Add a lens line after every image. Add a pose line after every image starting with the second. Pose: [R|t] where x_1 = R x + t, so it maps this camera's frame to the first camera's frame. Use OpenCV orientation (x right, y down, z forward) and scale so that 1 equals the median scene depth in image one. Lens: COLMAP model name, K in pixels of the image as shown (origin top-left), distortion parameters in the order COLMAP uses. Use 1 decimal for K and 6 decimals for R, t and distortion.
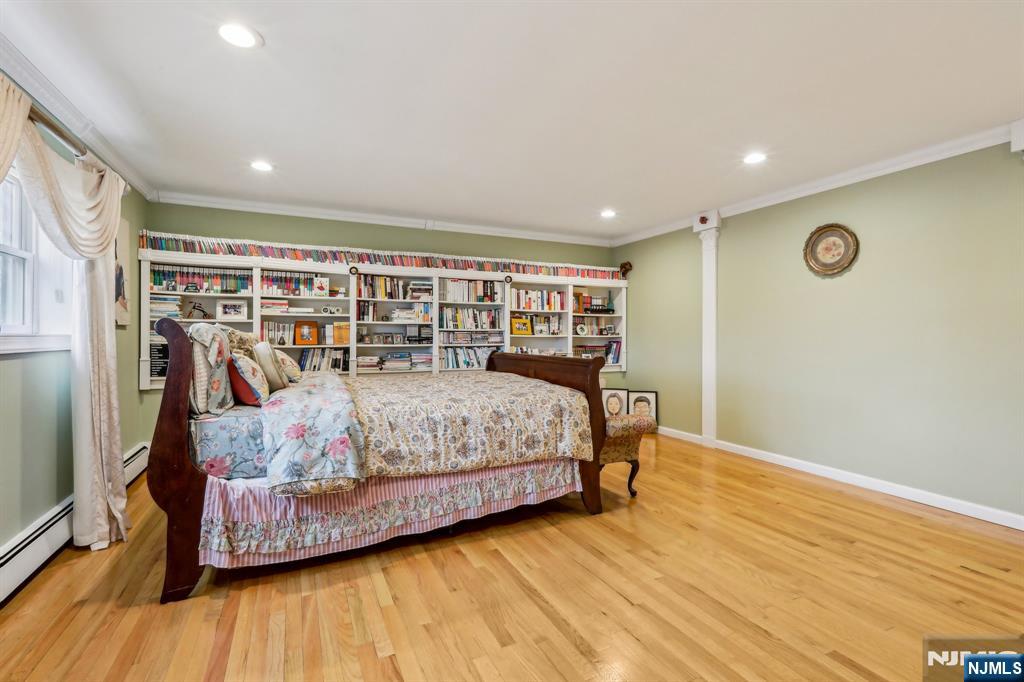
lens RADIAL K [[467.7, 0, 508.8], [0, 467.7, 334.2], [0, 0, 1]] dist [-0.001859, 0.002200]
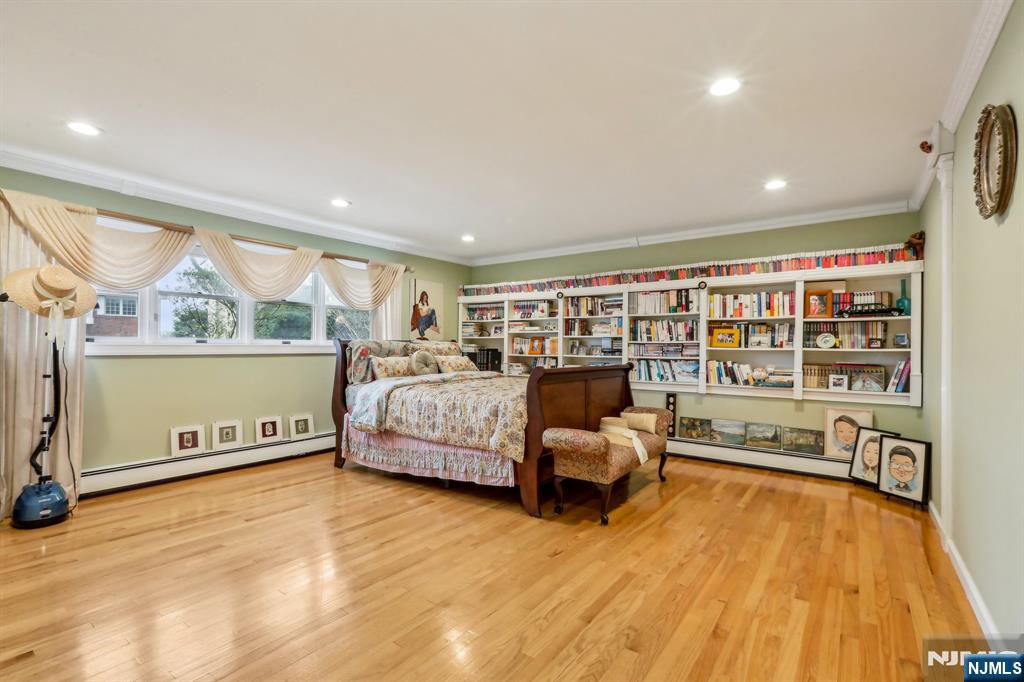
lens RADIAL K [[467.7, 0, 508.5], [0, 467.7, 346.3], [0, 0, 1]] dist [-0.001859, 0.002200]
pose [[0.479903, -0.000554, -0.877321, 0.651765], [-0.004417, 0.999986, -0.003048, 0.003900], [0.877310, 0.005337, 0.479894, 0.269224]]
